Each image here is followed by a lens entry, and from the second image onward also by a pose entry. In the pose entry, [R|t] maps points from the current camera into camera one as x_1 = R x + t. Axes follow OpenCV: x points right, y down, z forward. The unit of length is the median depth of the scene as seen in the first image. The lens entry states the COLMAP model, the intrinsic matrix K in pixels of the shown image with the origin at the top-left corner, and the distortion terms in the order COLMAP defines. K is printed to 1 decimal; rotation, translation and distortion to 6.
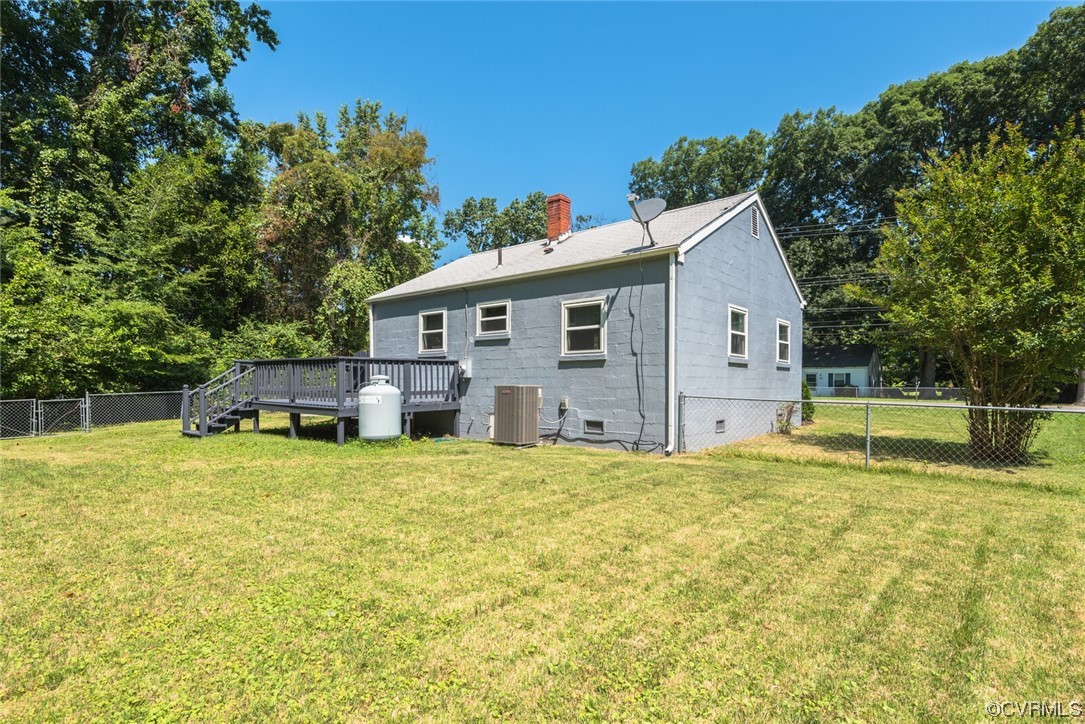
lens RADIAL K [[520.7, 0, 576.1], [0, 520.7, 398.2], [0, 0, 1]] dist [0.005119, -0.010590]
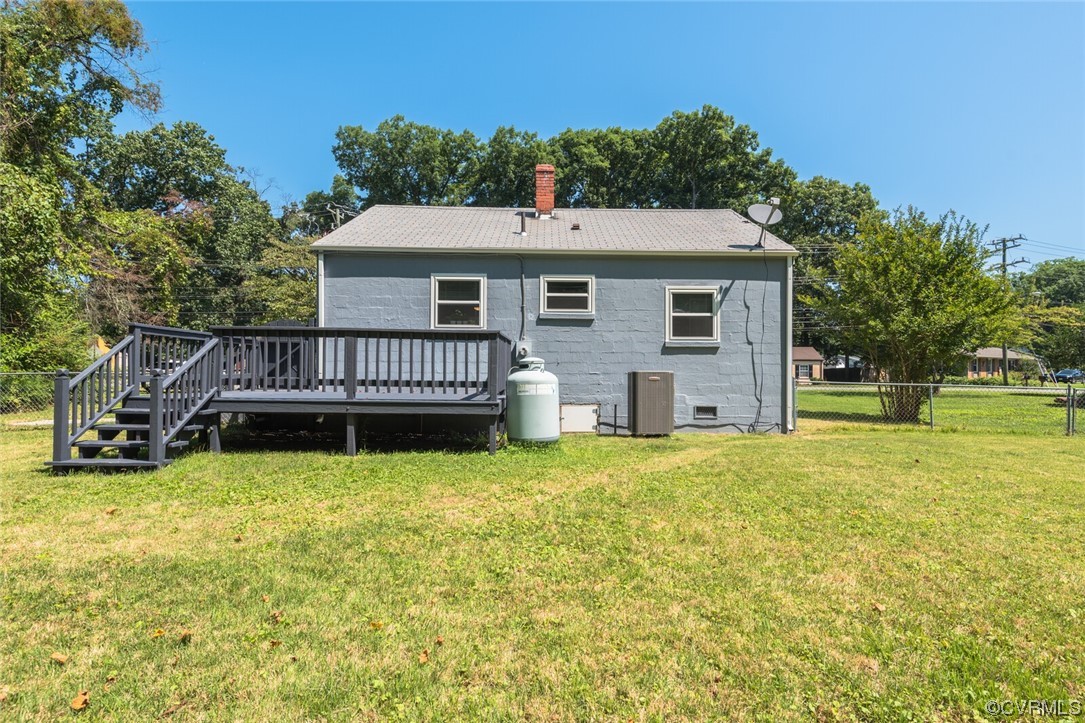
lens RADIAL K [[530.8, 0, 541.4], [0, 530.8, 362.6], [0, 0, 1]] dist [0.011927, 0.000060]
pose [[0.769470, 0.015124, 0.638504, -0.777832], [0.015559, 0.998979, -0.042414, -0.002688], [-0.638493, 0.042571, 0.768449, 0.357228]]
